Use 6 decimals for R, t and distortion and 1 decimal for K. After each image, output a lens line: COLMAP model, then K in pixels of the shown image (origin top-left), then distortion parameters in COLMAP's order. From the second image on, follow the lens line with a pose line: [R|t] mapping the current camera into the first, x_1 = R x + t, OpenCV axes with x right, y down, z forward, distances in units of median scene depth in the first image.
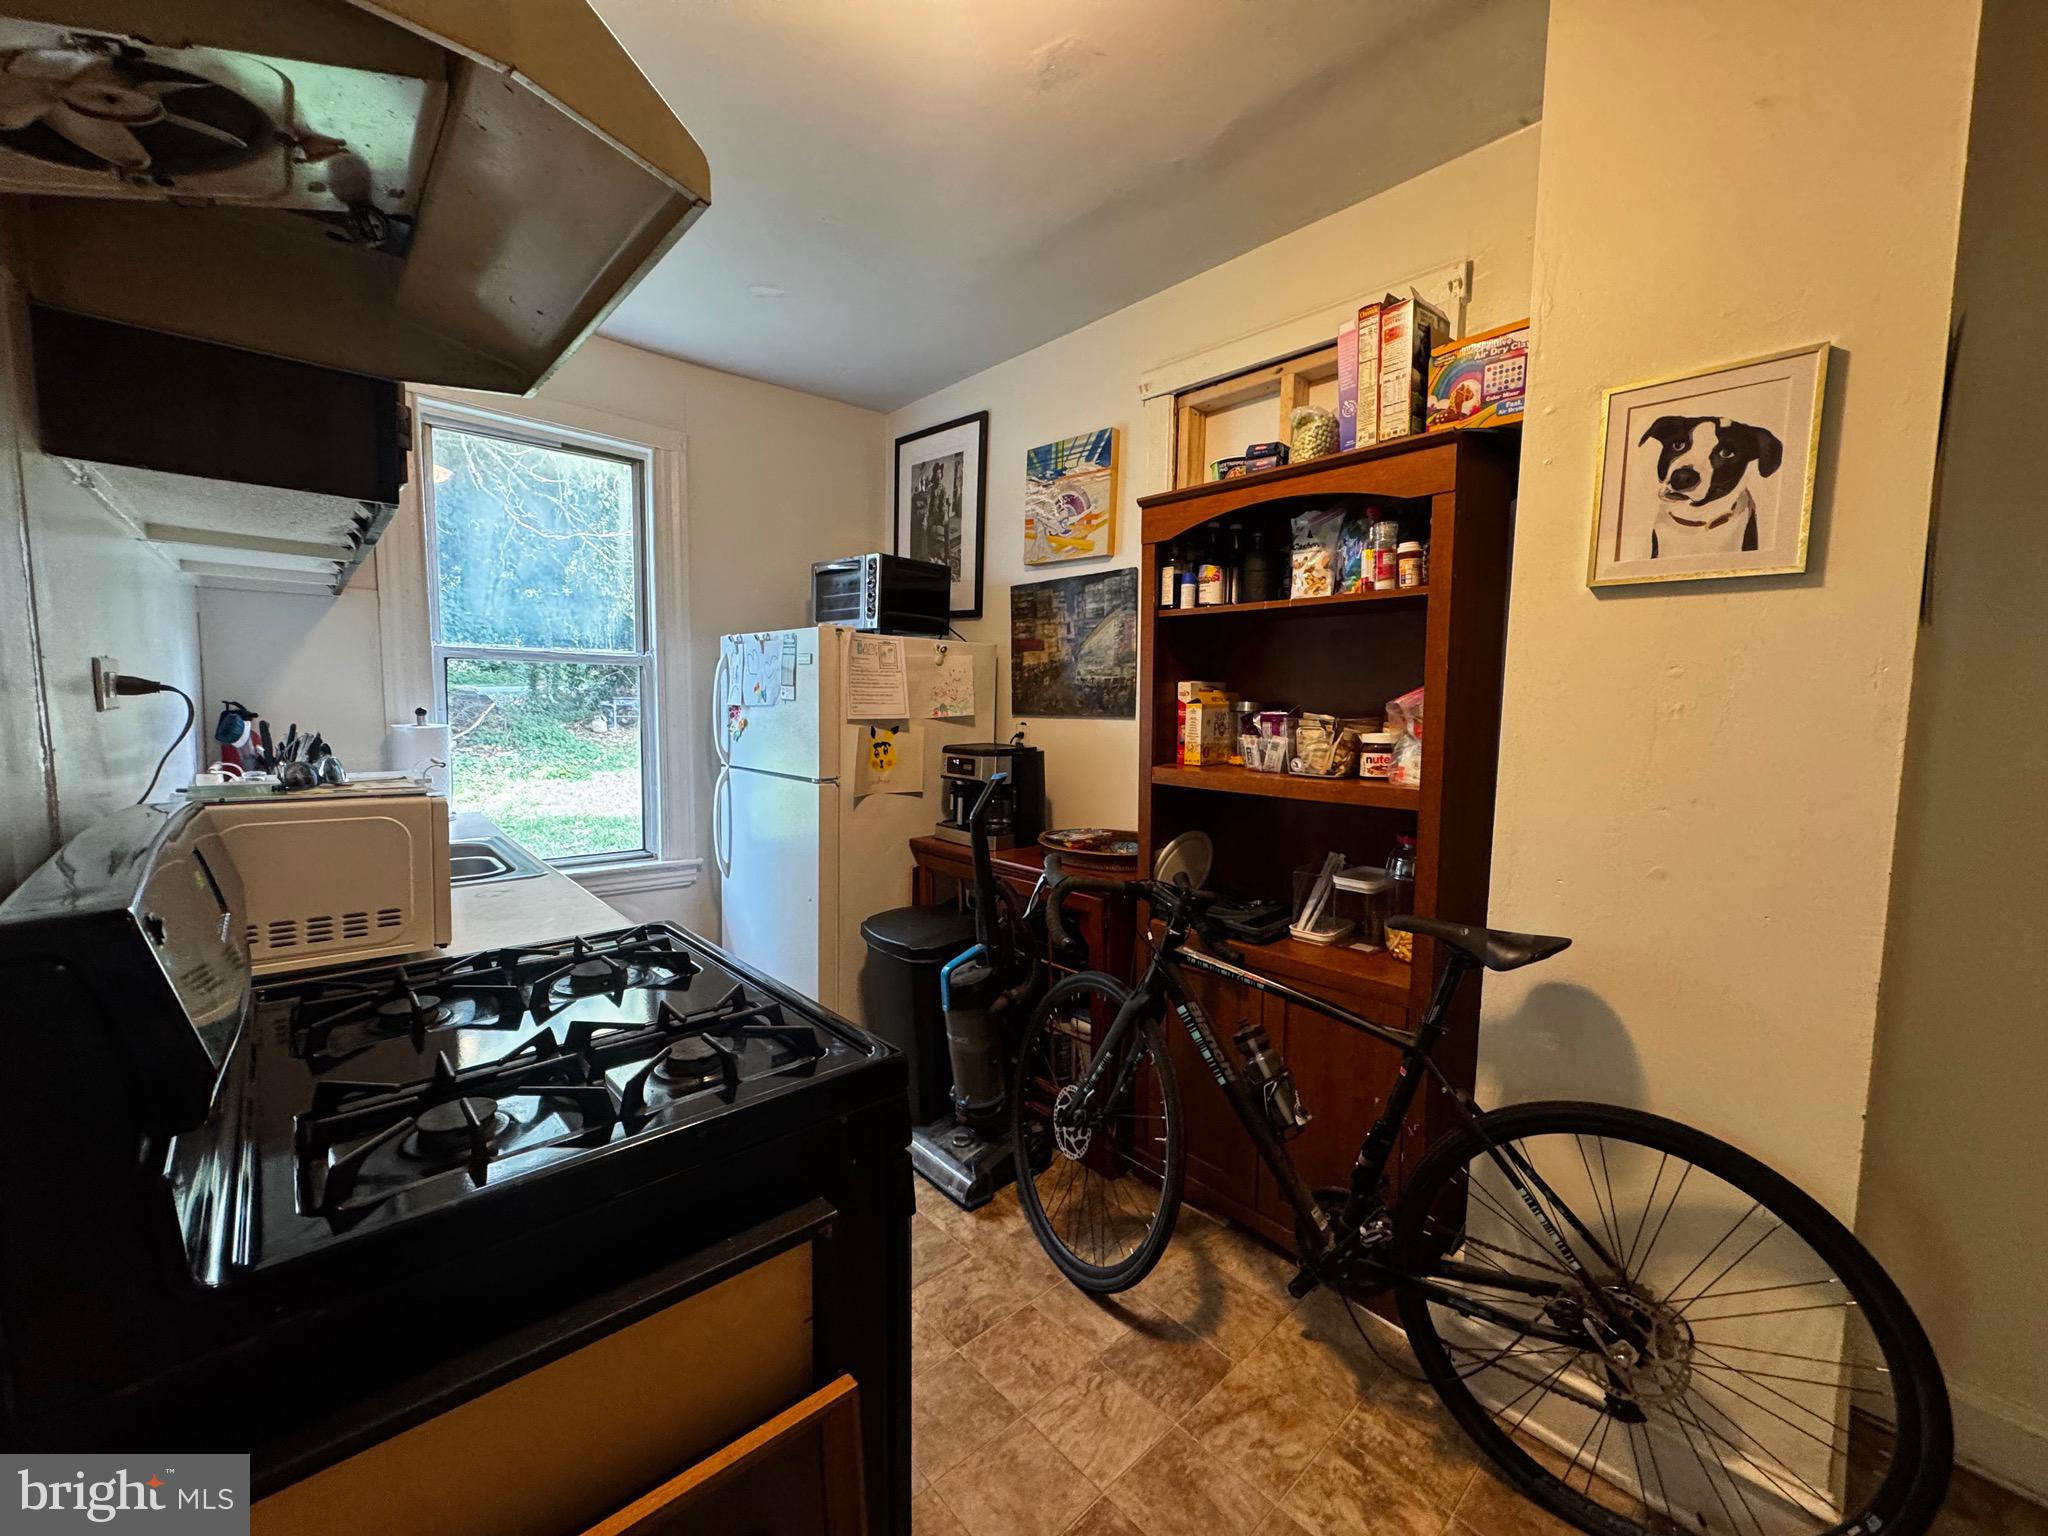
lens RADIAL K [[815.6, 0, 1036.0], [0, 815.6, 770.7], [0, 0, 1]] dist [0.000668, 0.000288]
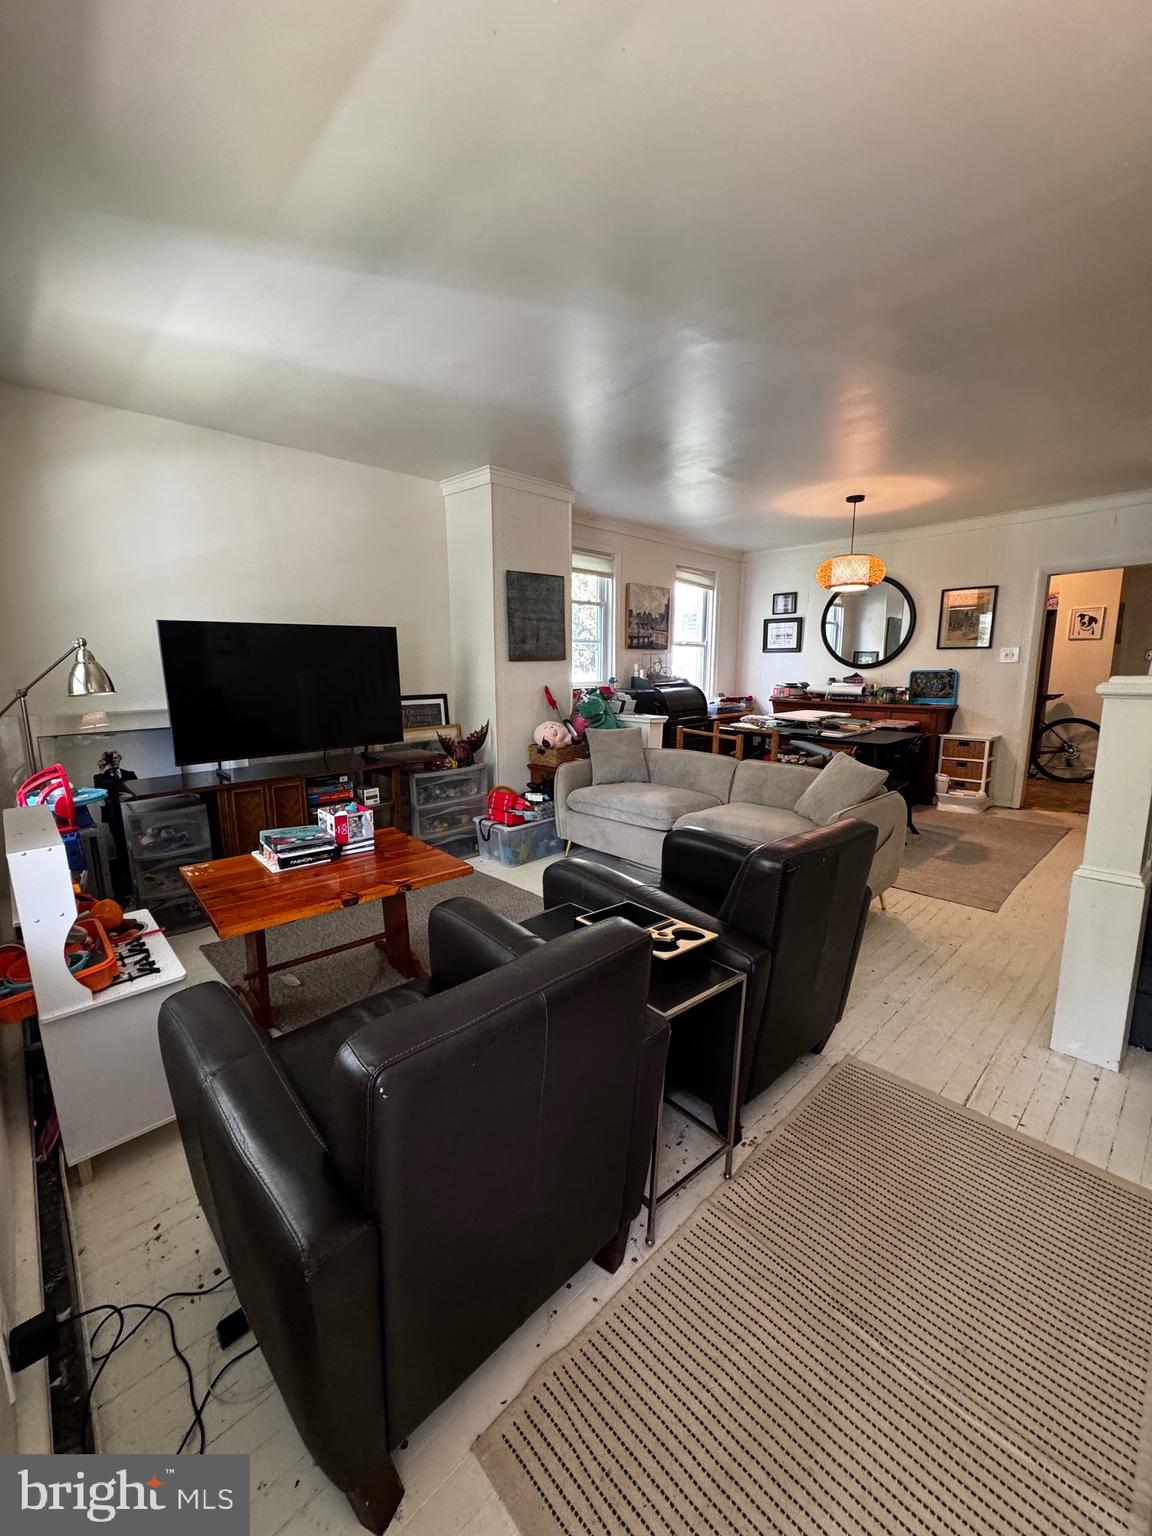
lens RADIAL K [[611.7, 0, 574.7], [0, 611.7, 766.4], [0, 0, 1]] dist [0.000668, 0.000288]
pose [[0.999685, -0.025018, 0.002169, -3.476557], [0.024764, 0.996479, 0.080104, 0.316080], [-0.004165, -0.080025, 0.996784, -4.149962]]
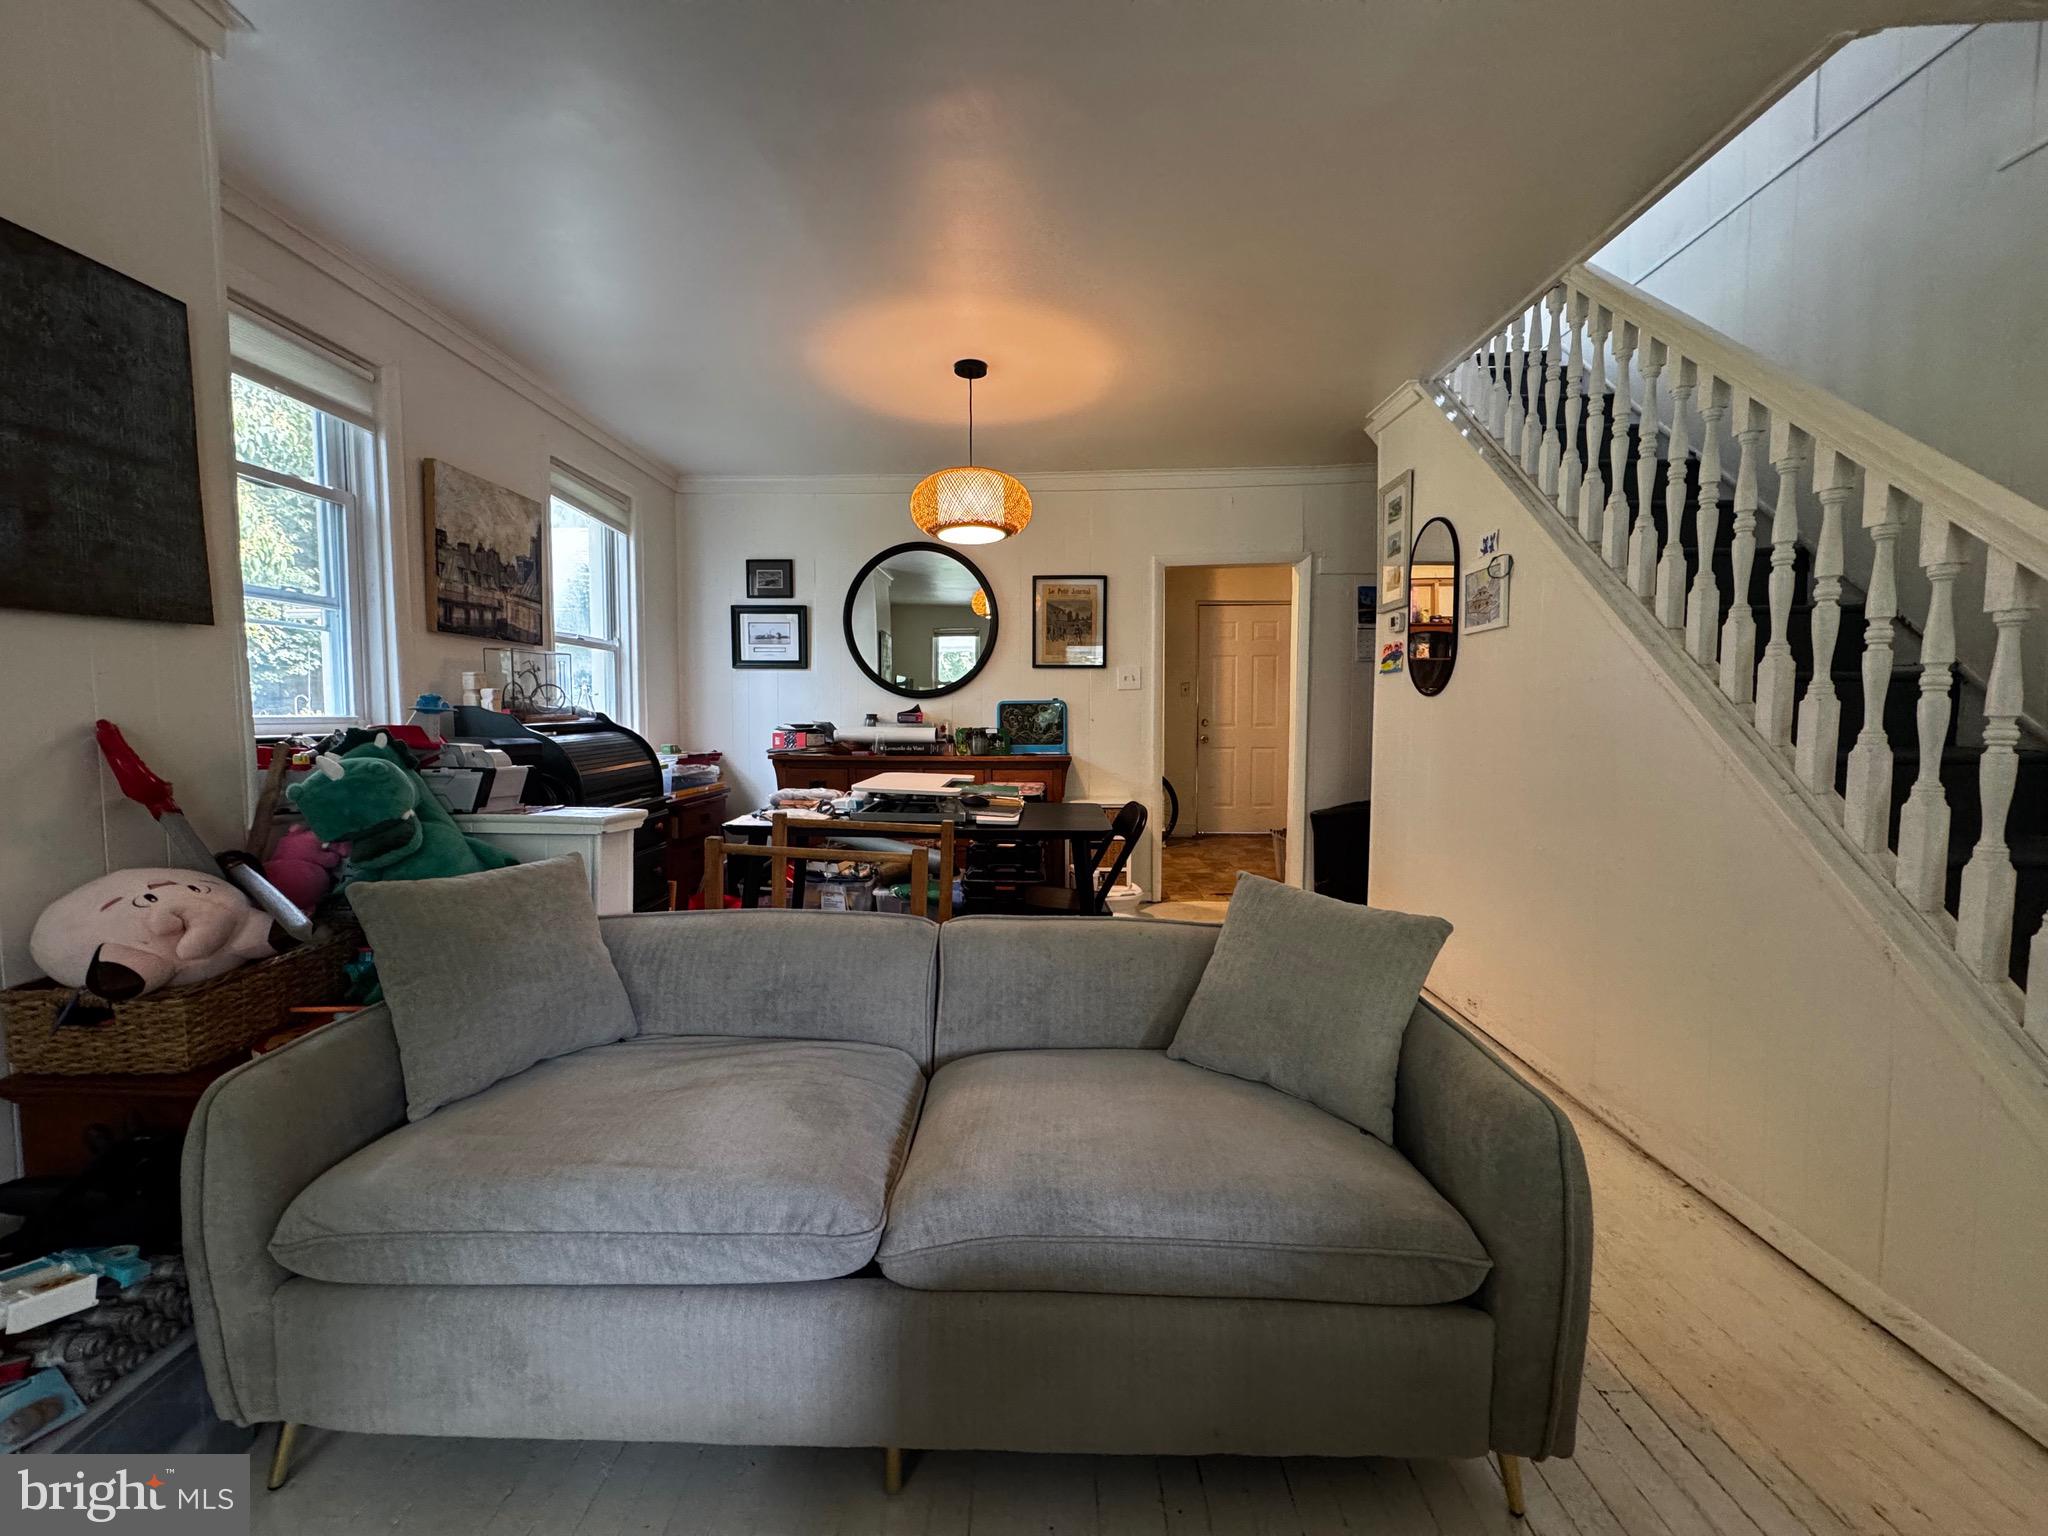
lens RADIAL K [[815.6, 0, 1024.9], [0, 815.6, 767.7], [0, 0, 1]] dist [0.000668, 0.000288]
pose [[0.702594, -0.066305, 0.708496, -3.532767], [0.072036, 0.997162, 0.021884, 0.261876], [-0.707936, 0.035661, 0.705376, -2.256827]]
